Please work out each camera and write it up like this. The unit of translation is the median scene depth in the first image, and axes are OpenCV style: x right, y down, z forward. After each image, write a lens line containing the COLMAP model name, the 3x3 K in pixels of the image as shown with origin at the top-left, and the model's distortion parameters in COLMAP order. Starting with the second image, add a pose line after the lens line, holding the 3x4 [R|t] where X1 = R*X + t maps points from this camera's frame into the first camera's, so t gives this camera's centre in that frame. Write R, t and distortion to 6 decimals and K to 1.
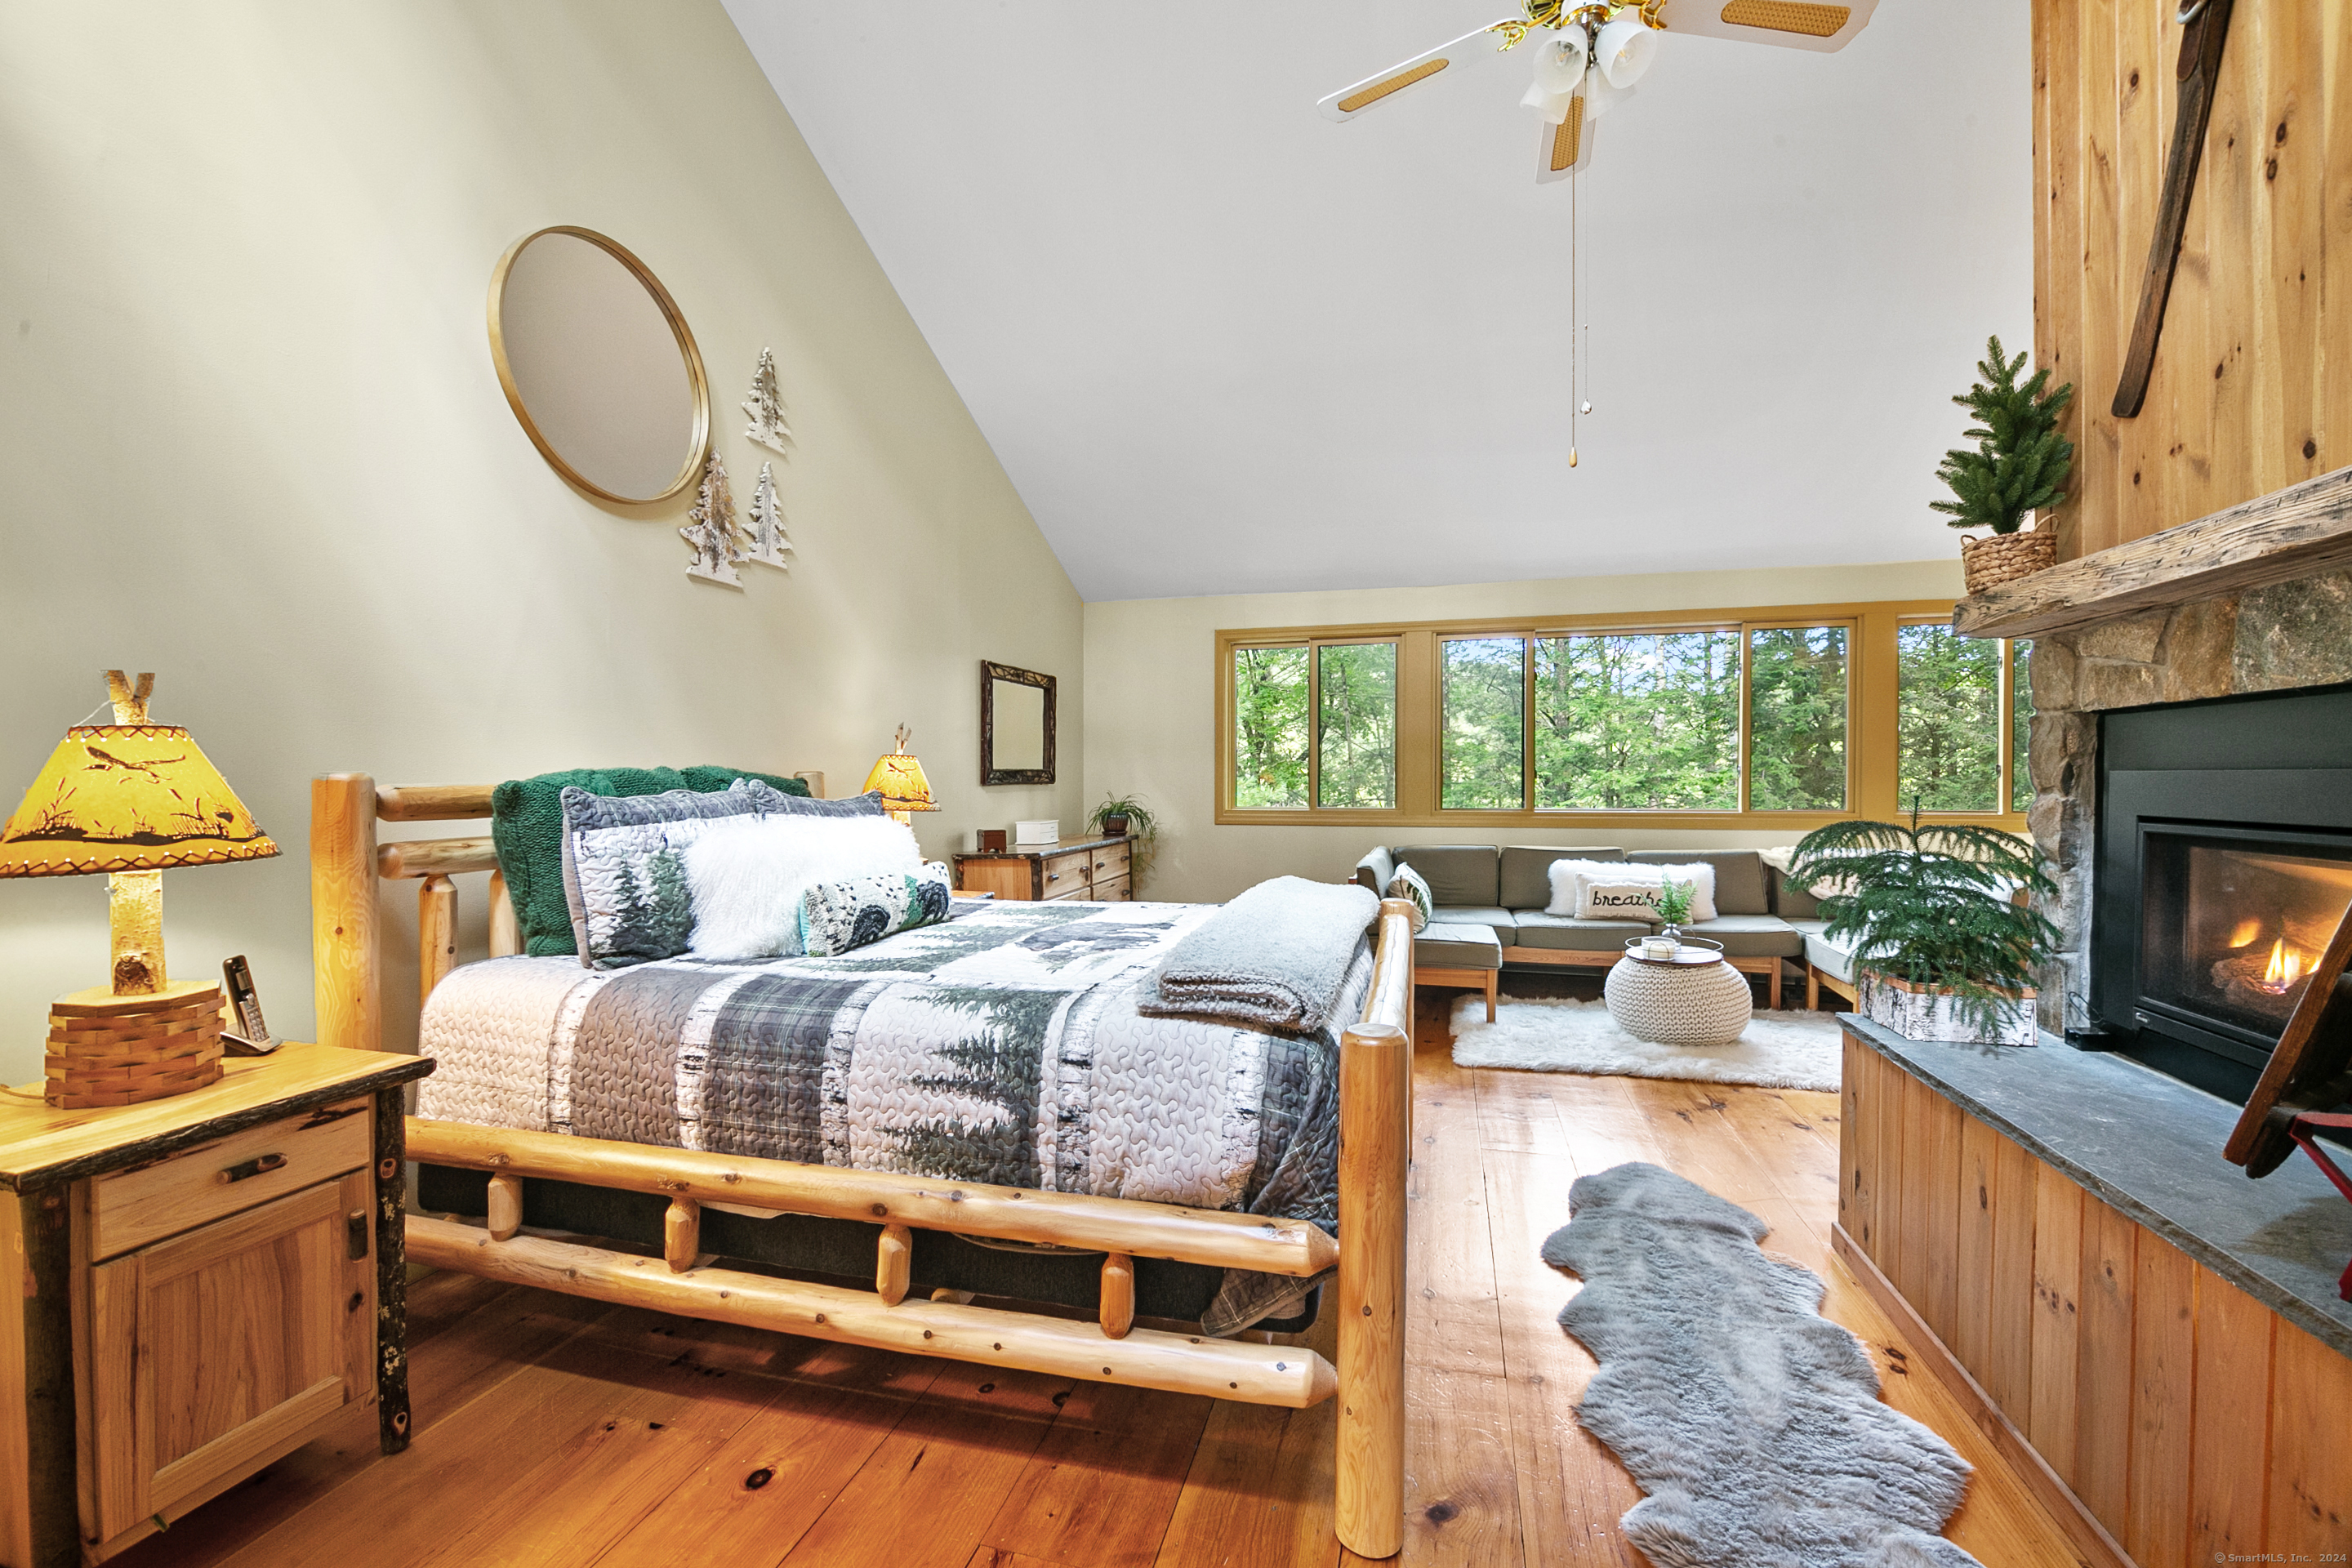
lens RADIAL K [[968.6, 0, 1176.0], [0, 968.6, 784.0], [0, 0, 1]] dist [-0.001771, -0.000251]
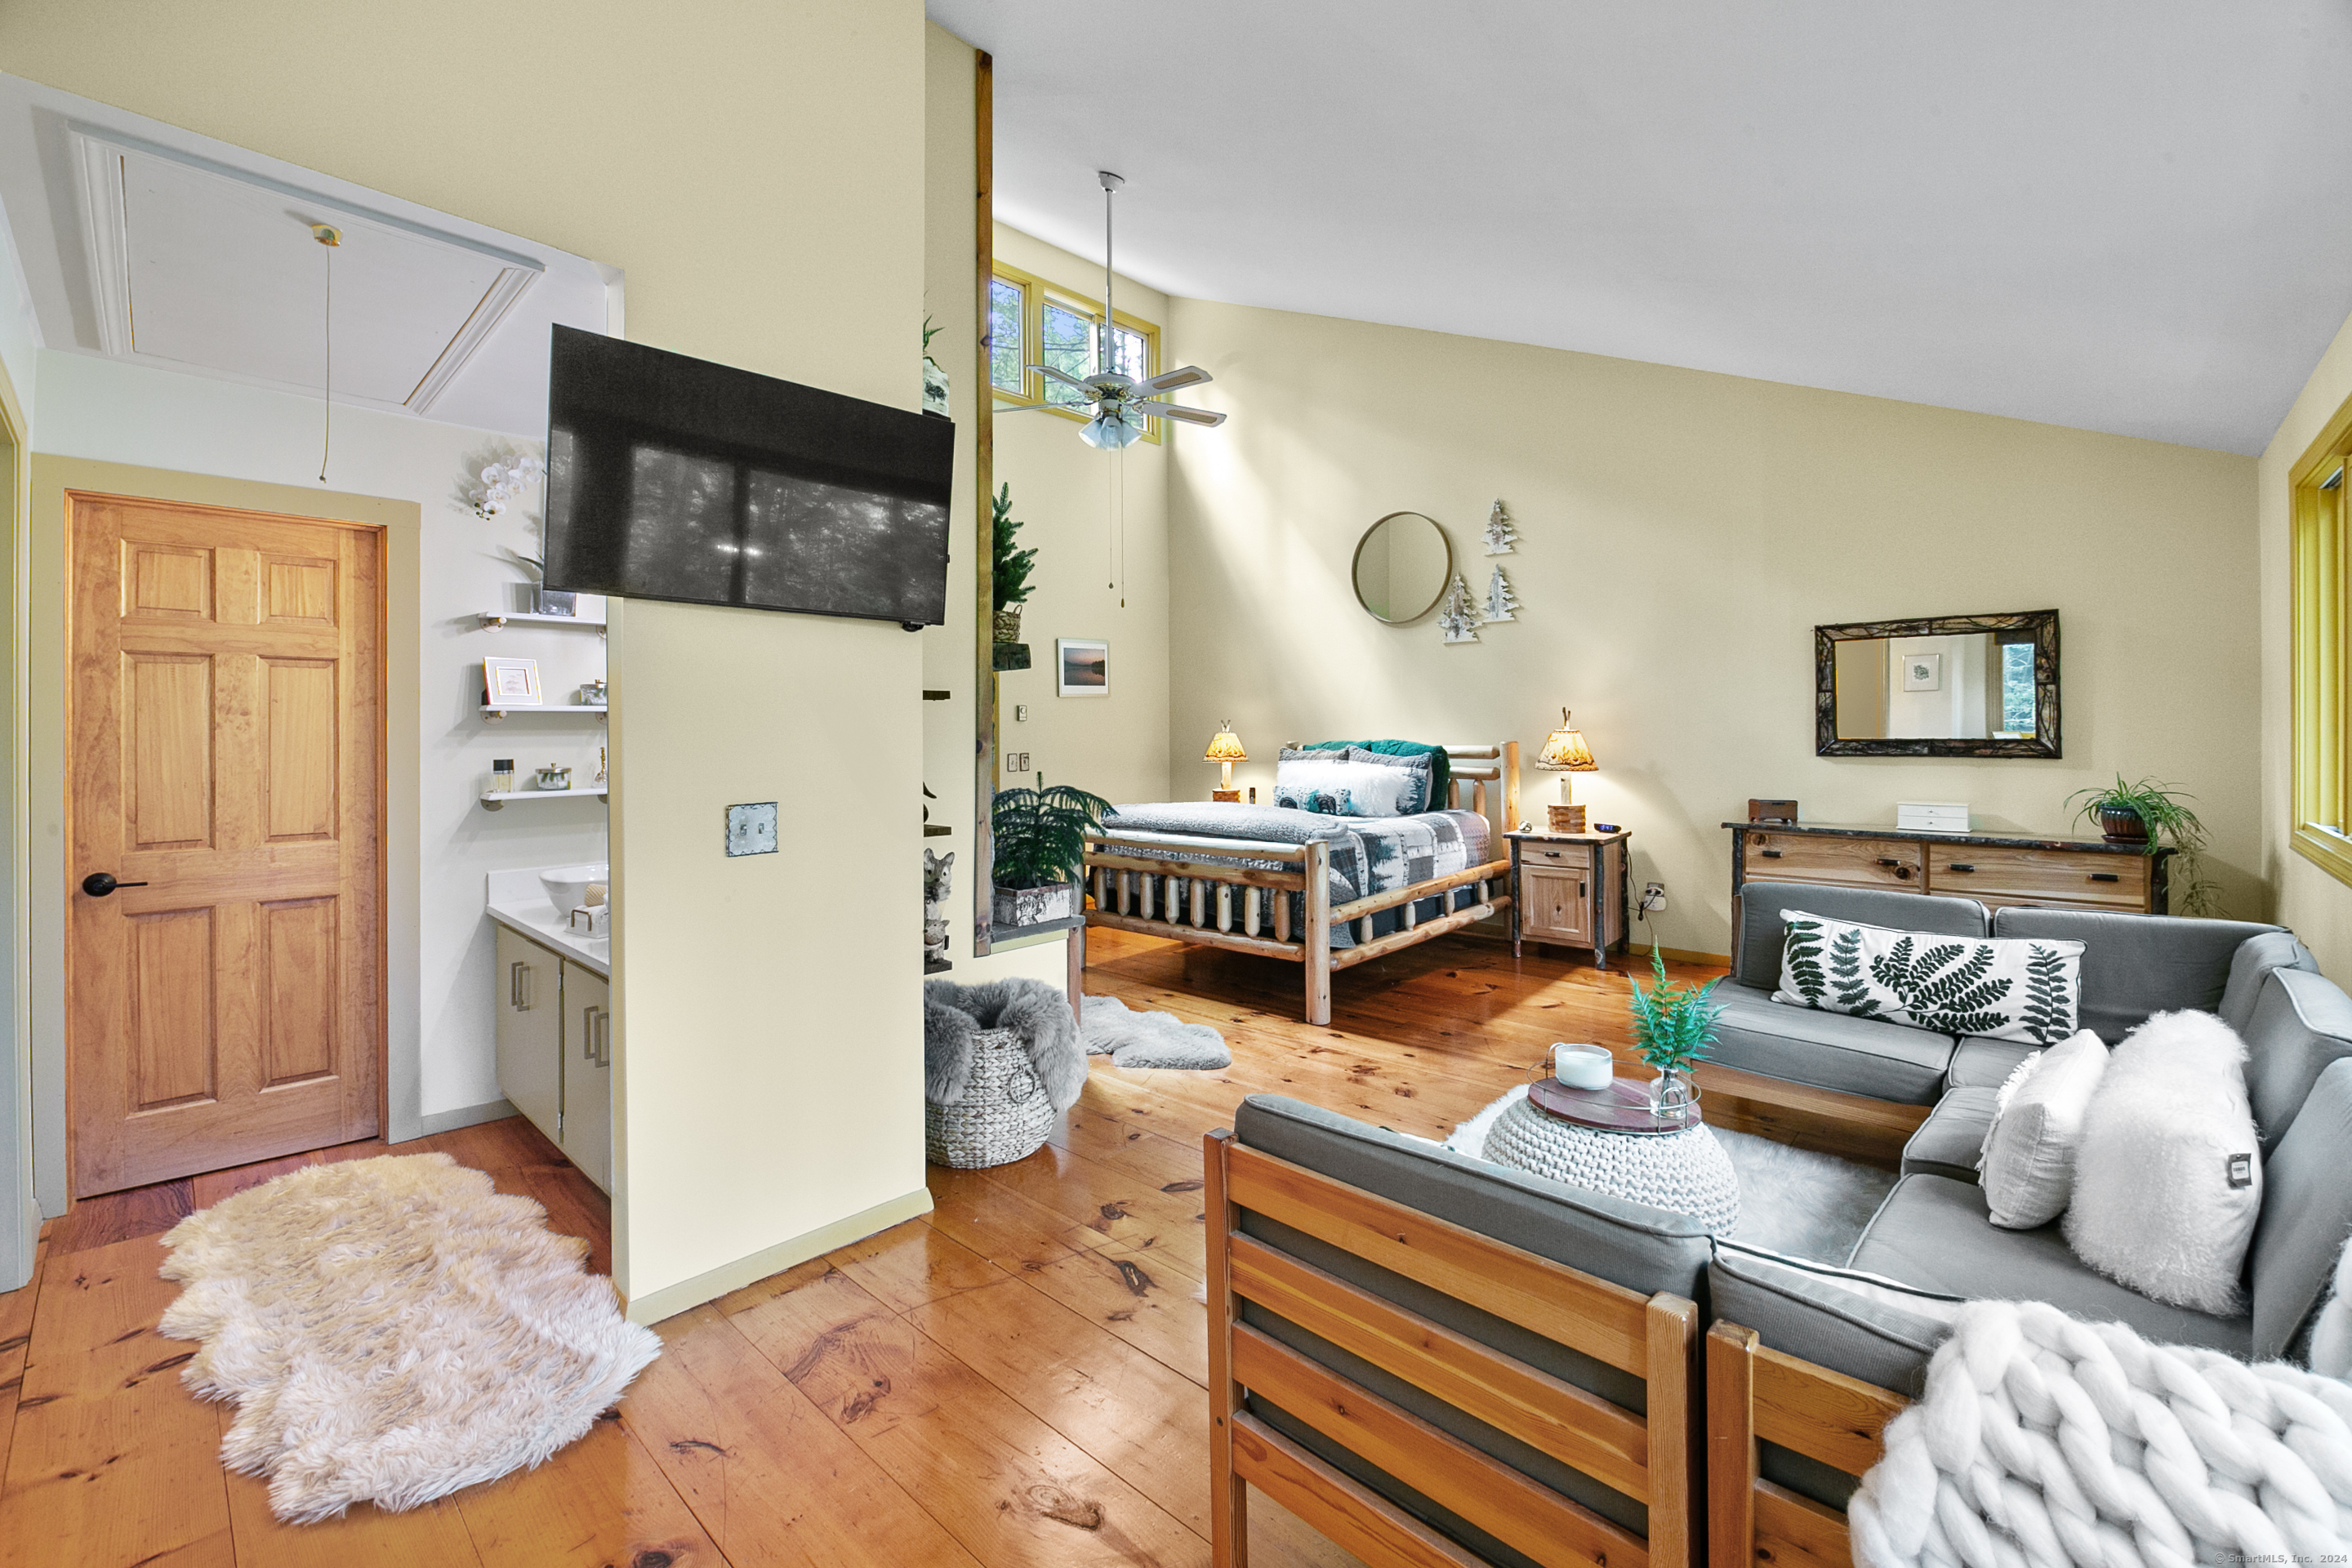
lens RADIAL K [[968.6, 0, 1176.0], [0, 968.6, 784.0], [0, 0, 1]] dist [-0.001771, -0.000251]
pose [[-0.486384, 0.049405, -0.872347, 0.944282], [-0.007010, 0.998147, 0.060438, -0.024279], [0.873717, 0.035511, -0.485137, 0.908882]]
